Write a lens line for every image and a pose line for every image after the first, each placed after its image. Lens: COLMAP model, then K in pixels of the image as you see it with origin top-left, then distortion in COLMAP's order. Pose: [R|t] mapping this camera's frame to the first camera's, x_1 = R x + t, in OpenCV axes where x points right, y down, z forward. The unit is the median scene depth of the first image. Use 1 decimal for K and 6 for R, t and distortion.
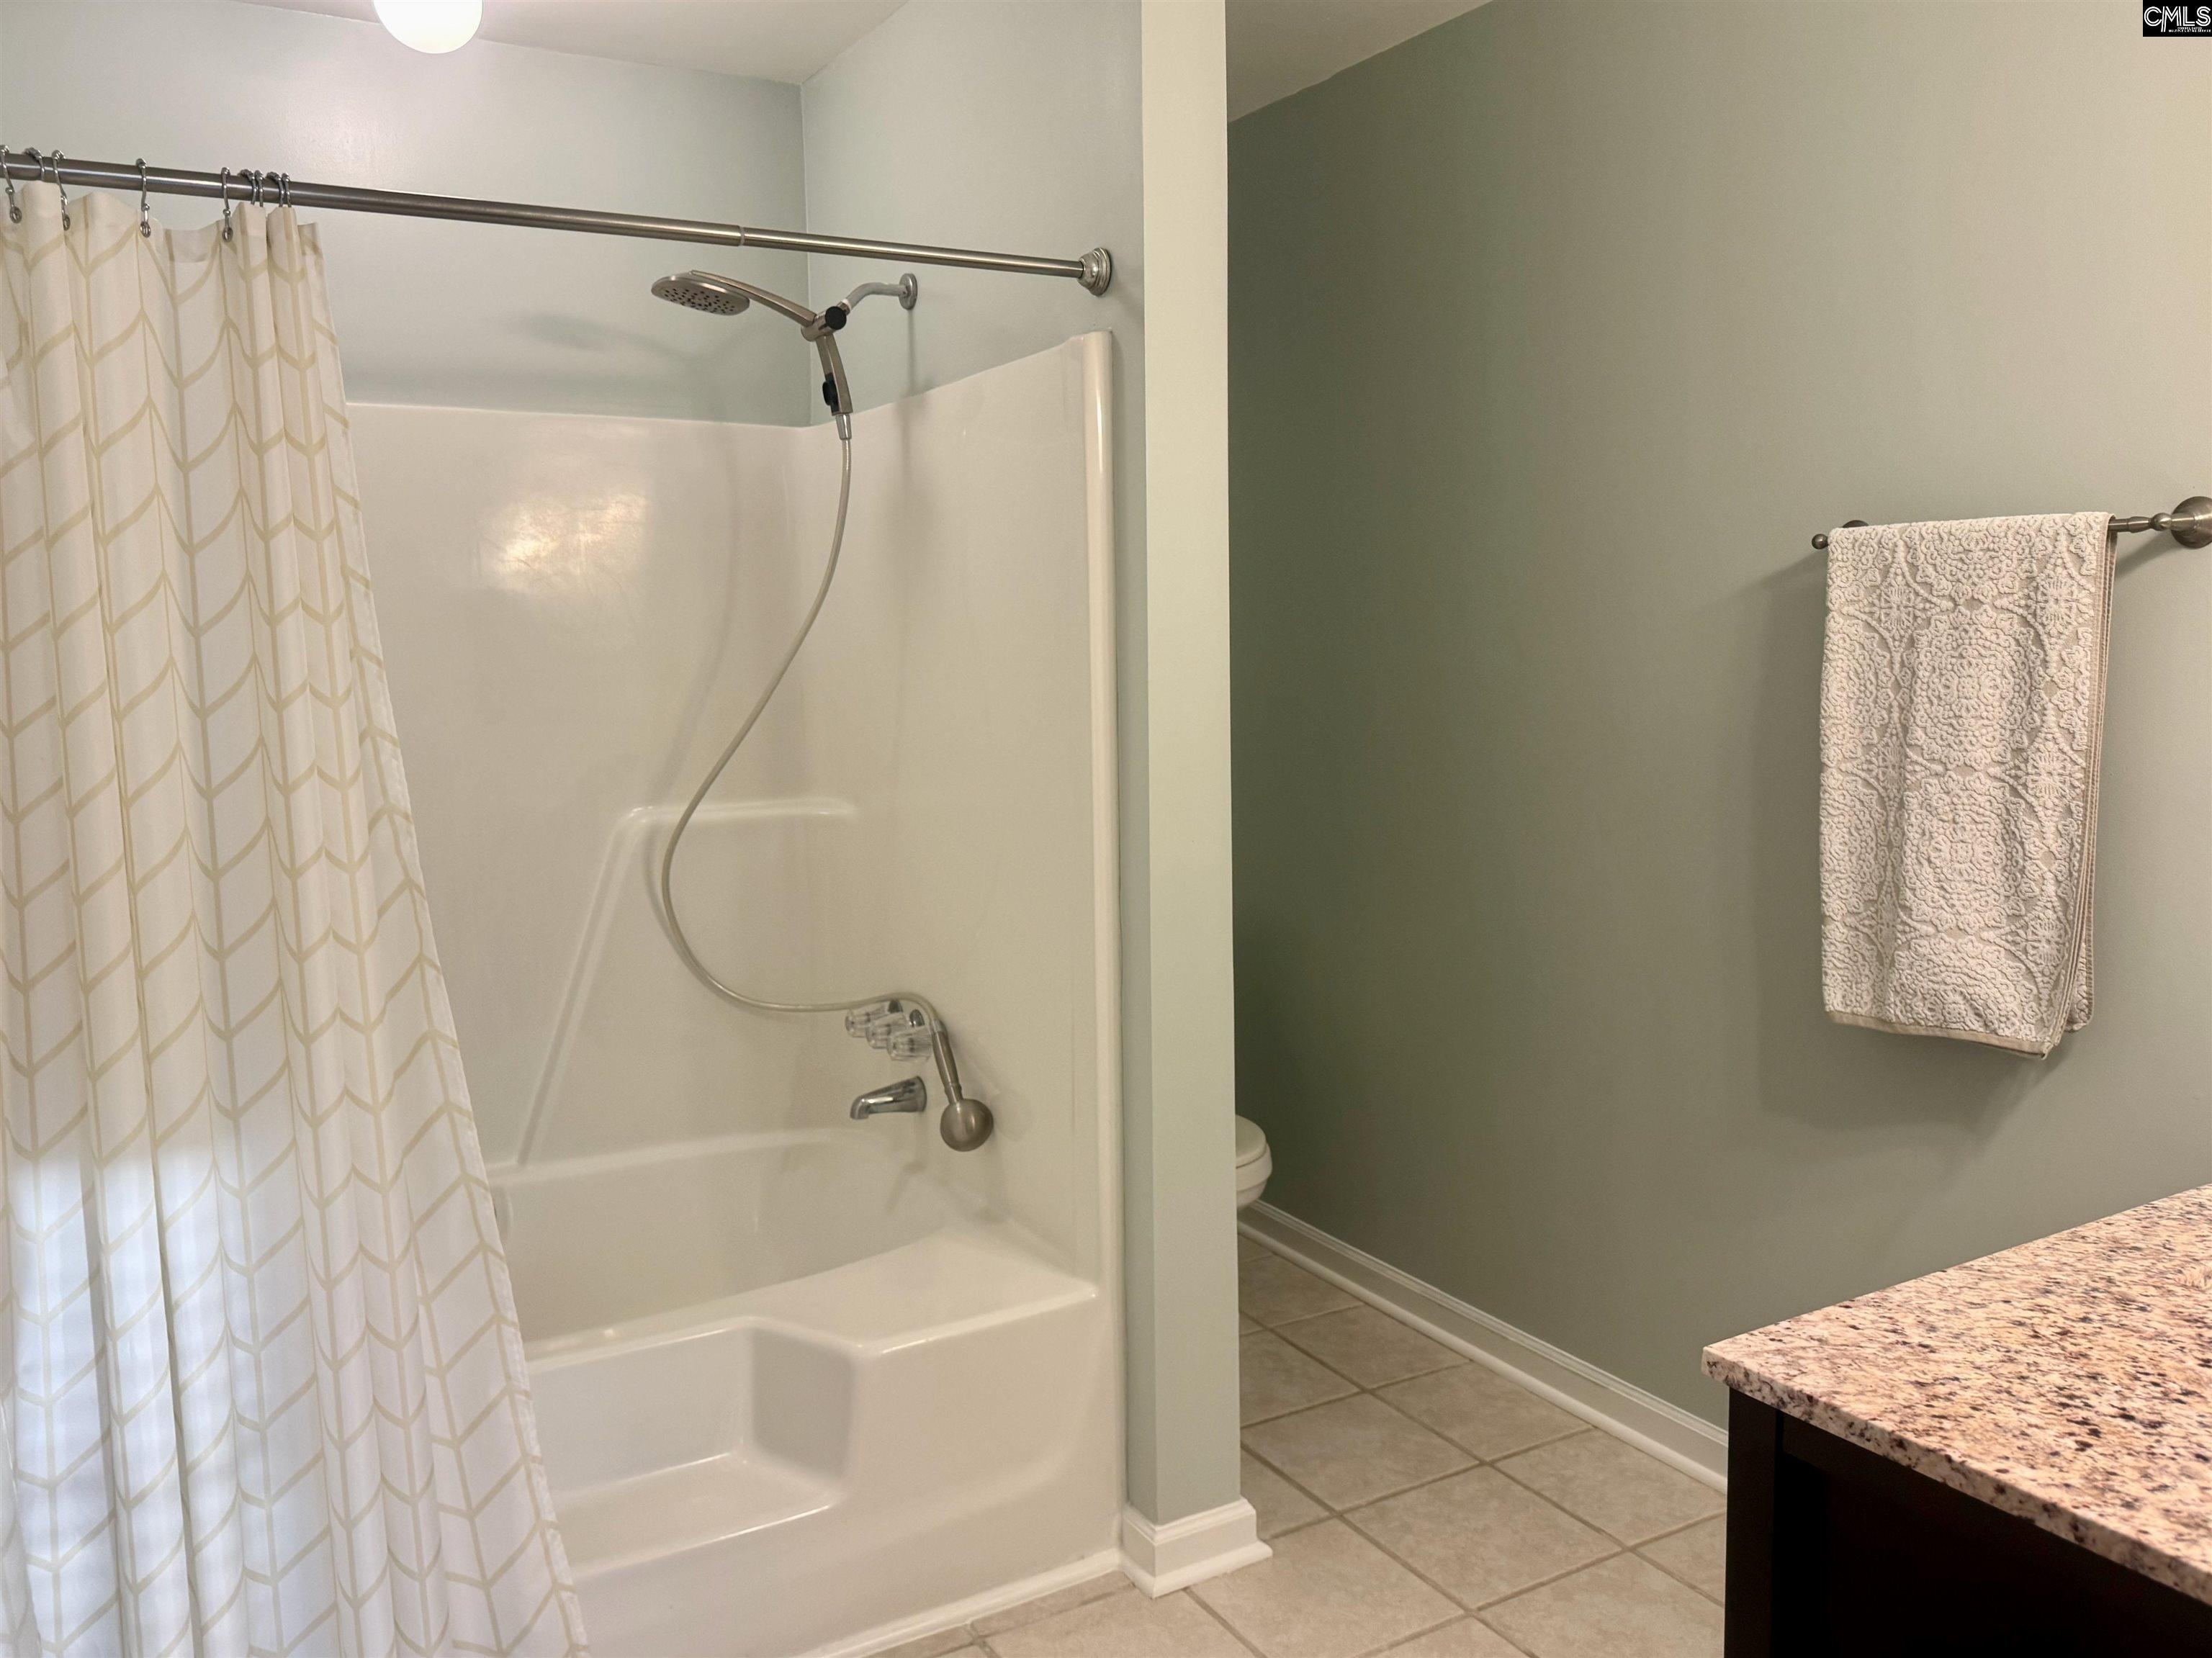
lens RADIAL K [[1647.7, 0, 1109.7], [0, 1647.7, 823.3], [0, 0, 1]] dist [0.002834, -0.000049]
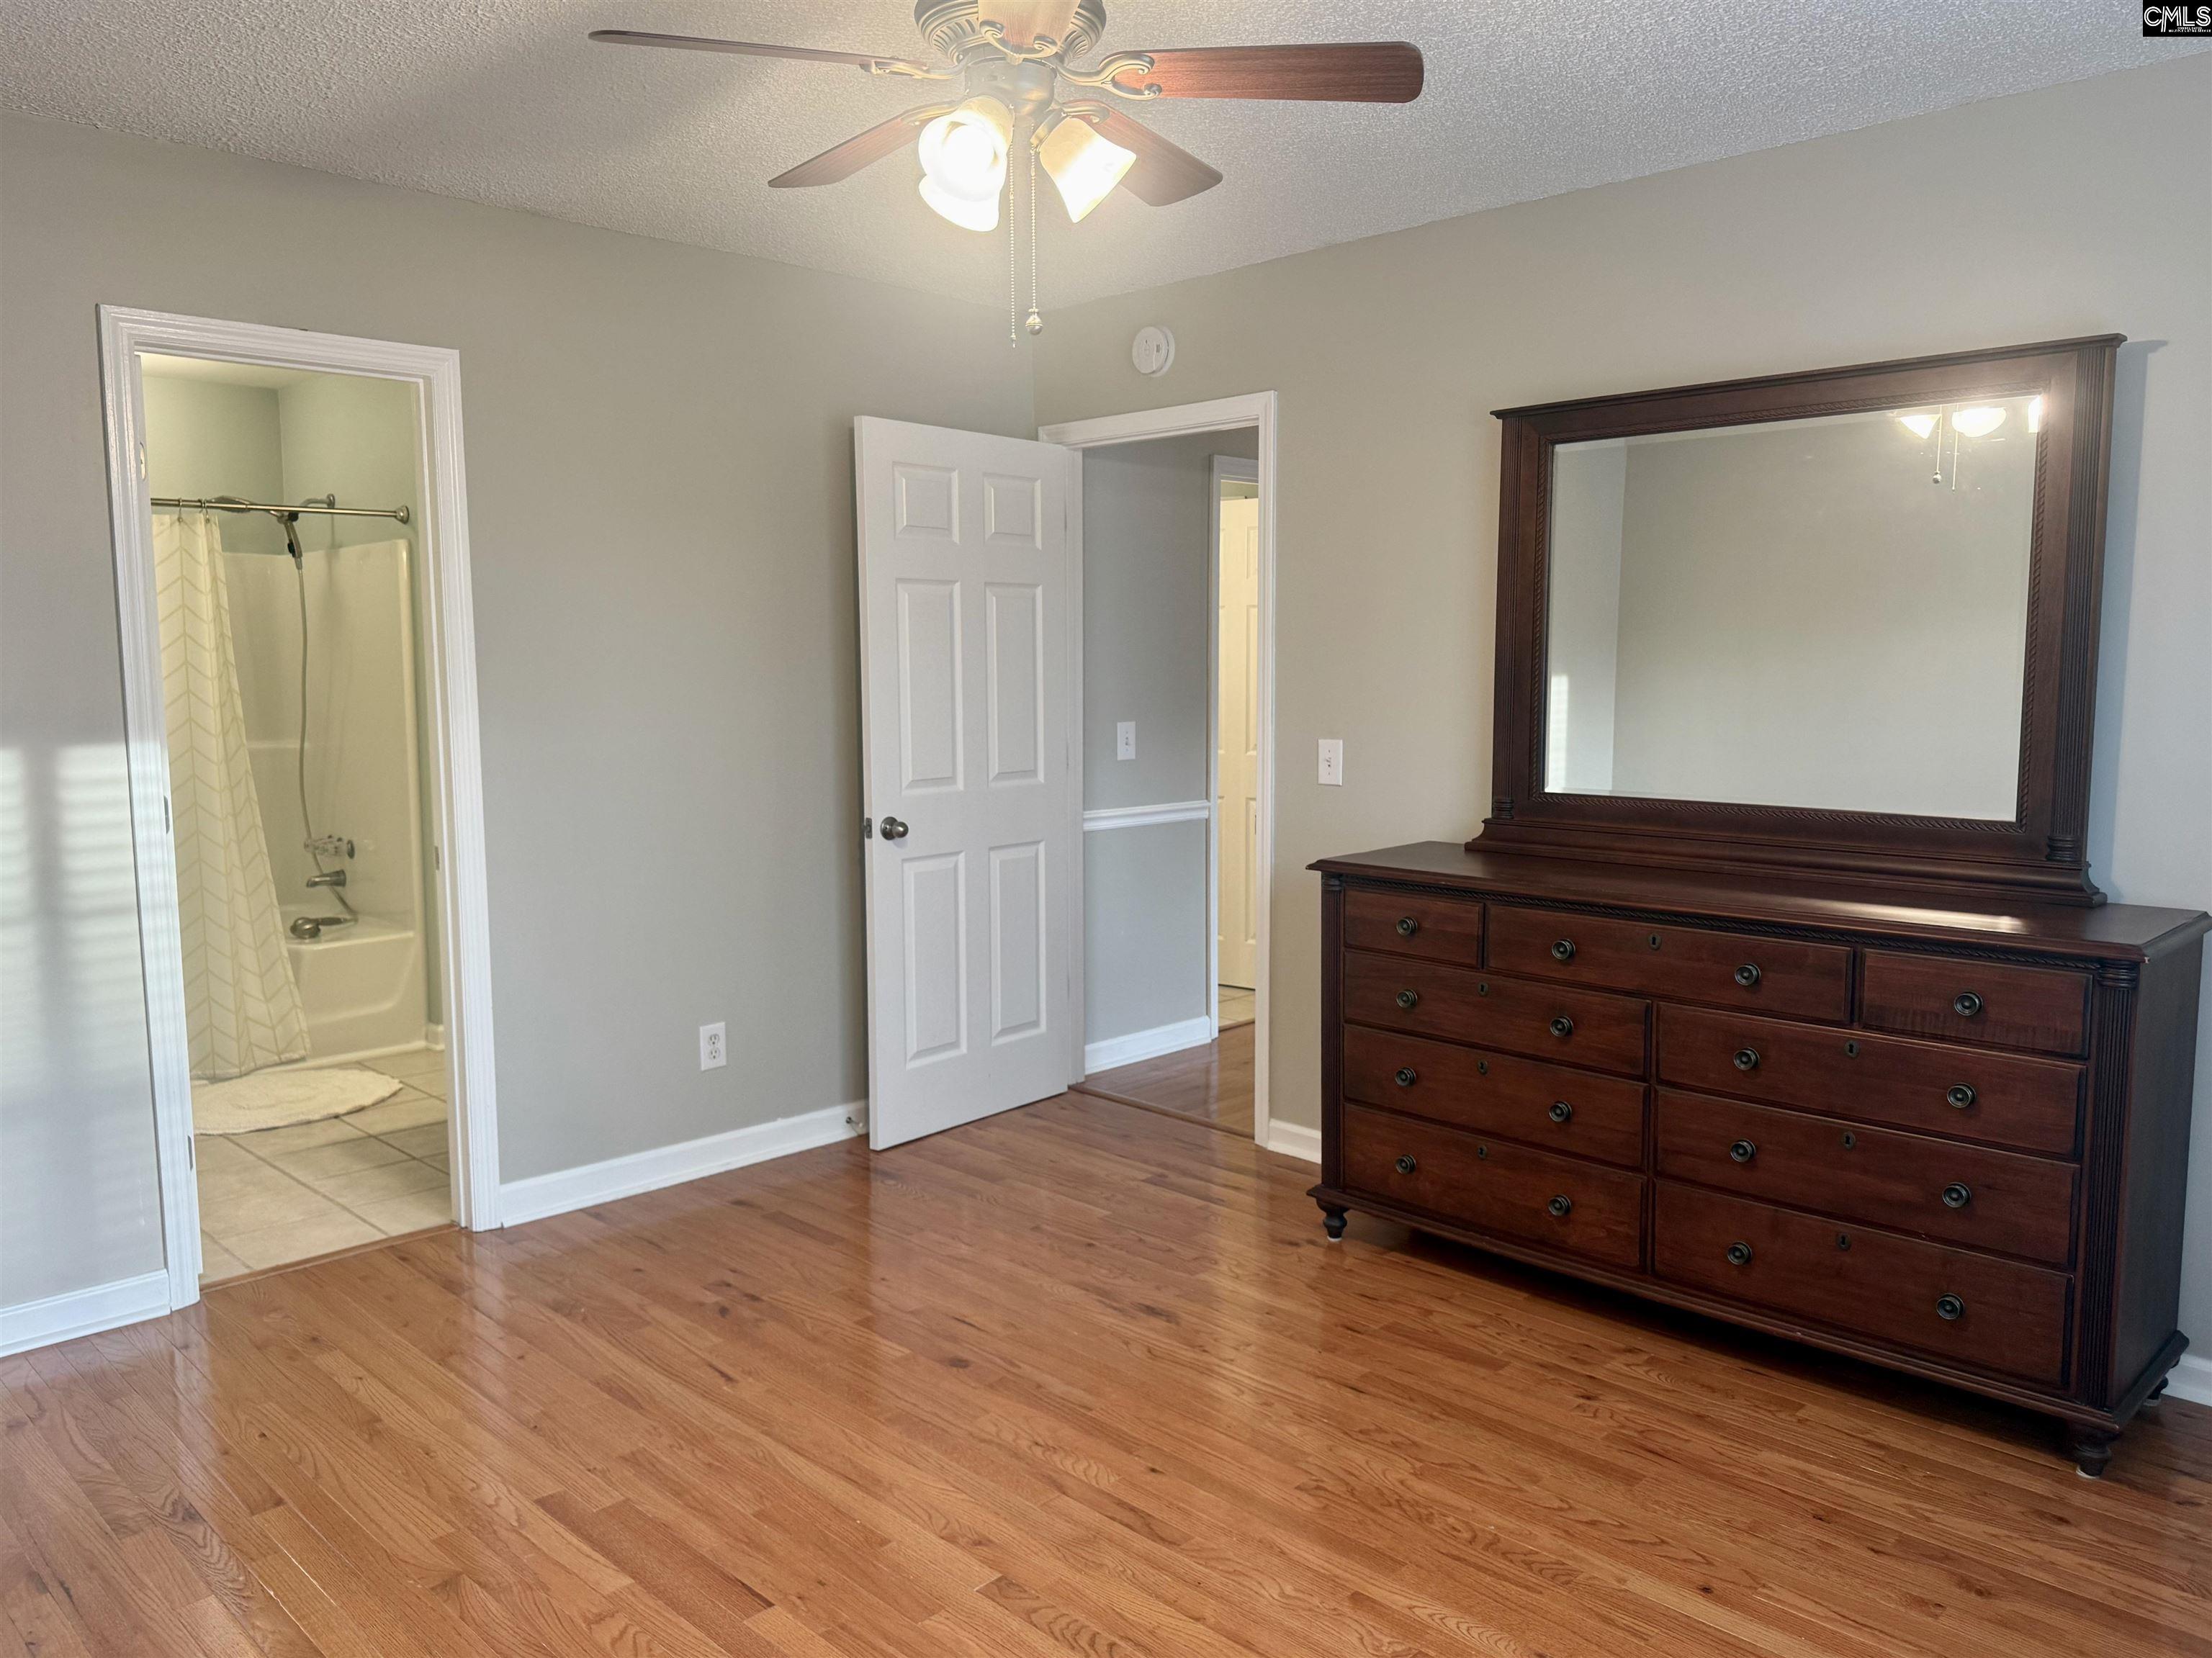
lens RADIAL K [[1647.7, 0, 1097.3], [0, 1647.7, 830.8], [0, 0, 1]] dist [0.002834, -0.000049]
pose [[0.963550, -0.011310, 0.267289, 0.280020], [0.017858, 0.999597, -0.022082, 0.187776], [-0.266931, 0.026050, 0.963363, -1.425273]]
